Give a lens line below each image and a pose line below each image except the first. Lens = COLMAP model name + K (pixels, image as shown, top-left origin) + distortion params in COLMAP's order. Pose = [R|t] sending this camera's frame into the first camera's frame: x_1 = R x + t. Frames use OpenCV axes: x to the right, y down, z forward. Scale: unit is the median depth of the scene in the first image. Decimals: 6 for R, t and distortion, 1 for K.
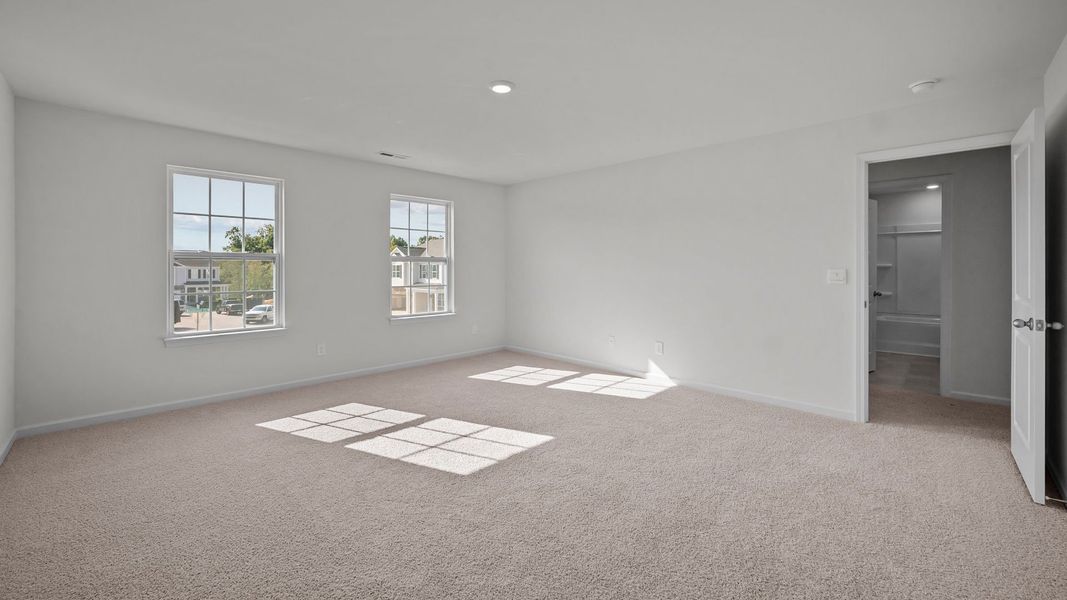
lens RADIAL K [[432.0, 0, 533.5], [0, 432.0, 300.0], [0, 0, 1]] dist [-0.022073, -0.000107]
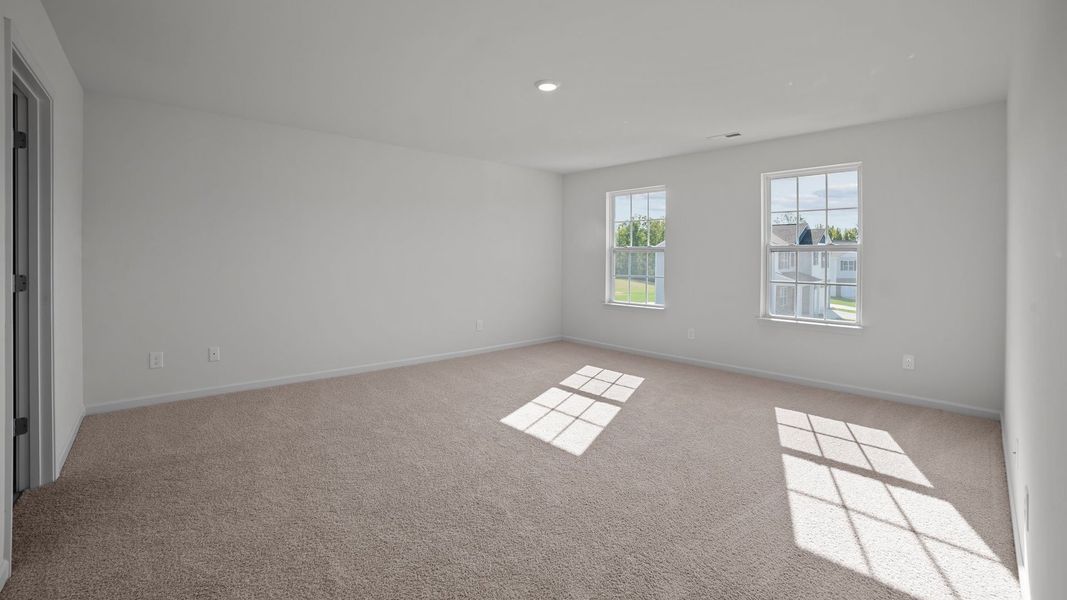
lens RADIAL K [[422.4, 0, 534.8], [0, 422.4, 284.9], [0, 0, 1]] dist [-0.014884, 0.000382]
pose [[0.040912, 0.067524, -0.996878, 0.593627], [-0.084291, 0.994390, 0.063896, -0.044358], [0.995601, 0.081414, 0.046374, 0.593449]]
